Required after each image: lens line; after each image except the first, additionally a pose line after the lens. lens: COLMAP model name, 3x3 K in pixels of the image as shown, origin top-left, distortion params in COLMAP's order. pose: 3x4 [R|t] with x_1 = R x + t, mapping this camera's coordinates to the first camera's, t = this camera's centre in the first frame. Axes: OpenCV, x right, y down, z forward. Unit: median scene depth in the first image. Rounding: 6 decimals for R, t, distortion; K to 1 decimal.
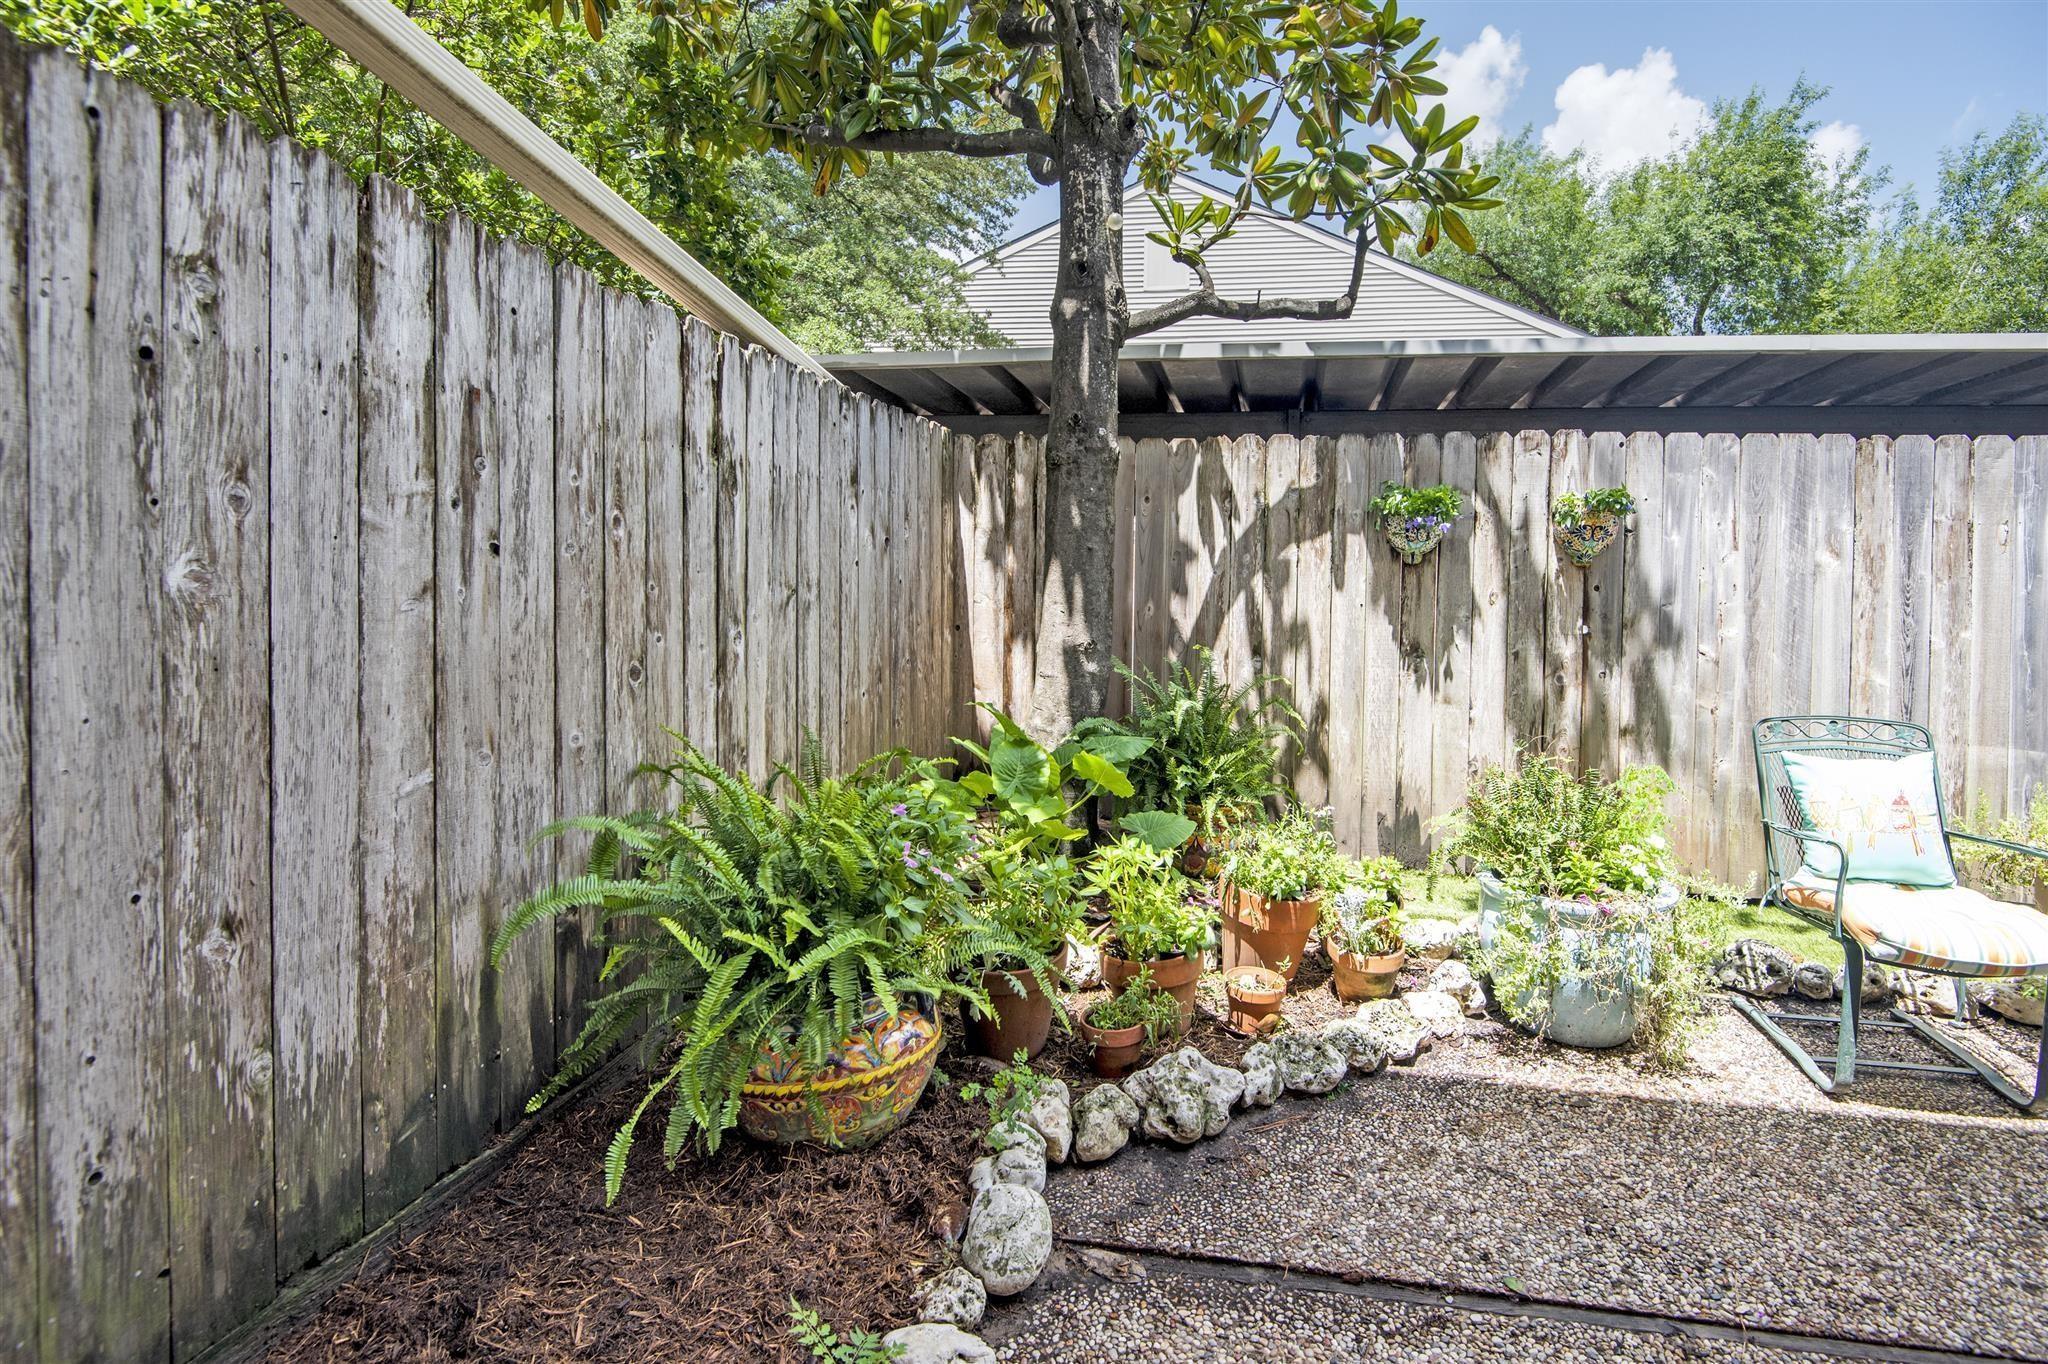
lens RADIAL K [[968.1, 0, 1141.2], [0, 968.1, 615.6], [0, 0, 1]] dist [0.035416, -0.030461]
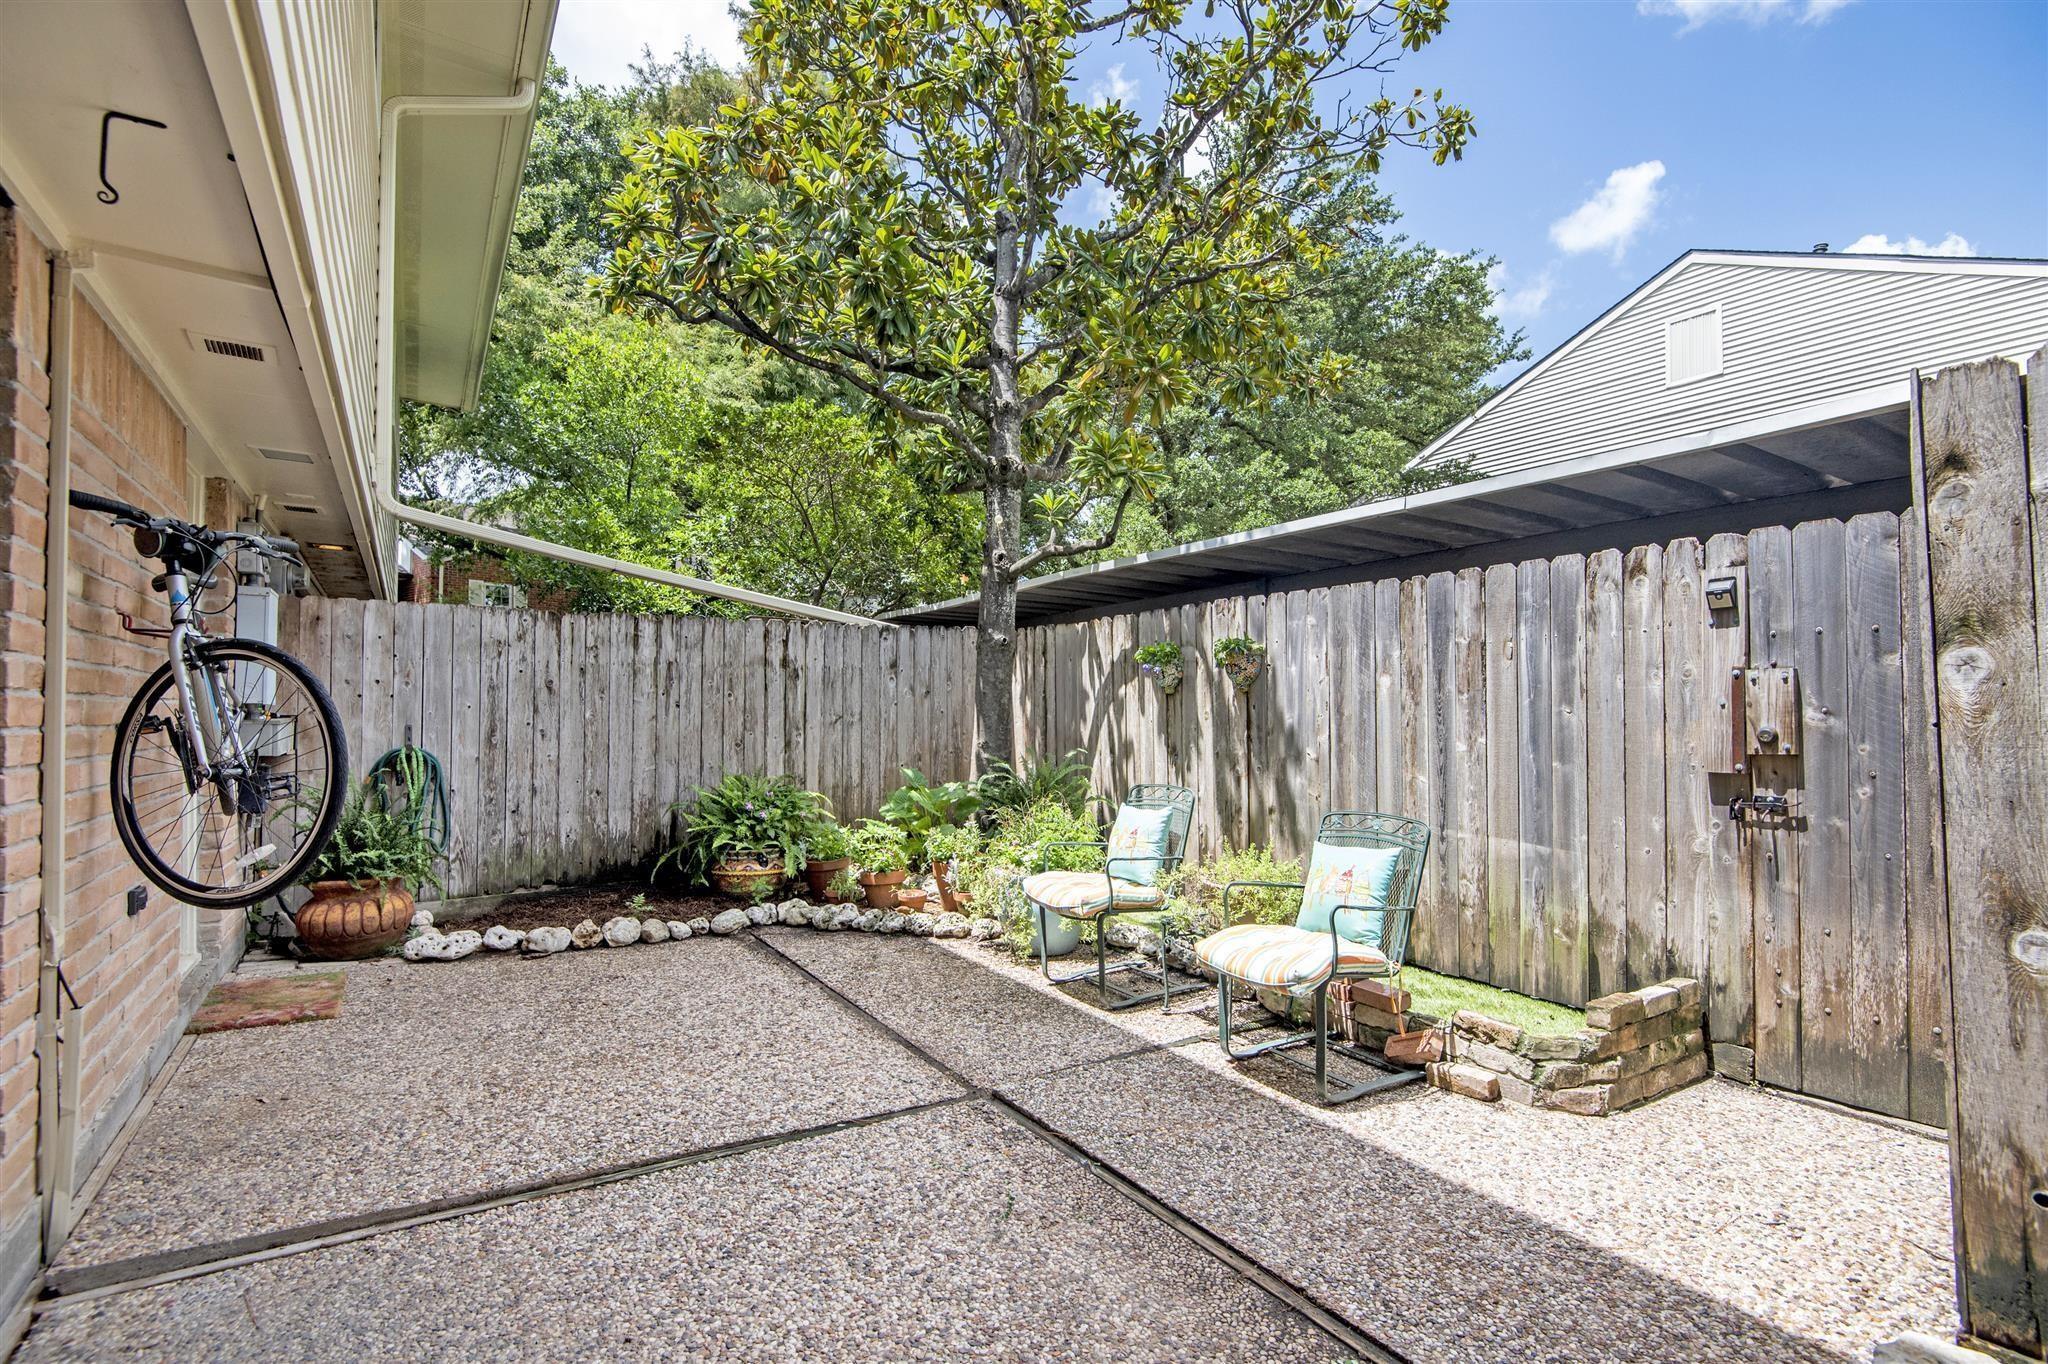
lens RADIAL K [[957.8, 0, 1026.4], [0, 957.8, 715.7], [0, 0, 1]] dist [-0.001439, -0.000141]
pose [[0.650811, -0.018532, -0.759013, 1.524325], [-0.009371, 0.999430, -0.032438, 0.036769], [0.759182, 0.028224, 0.650267, -0.158066]]
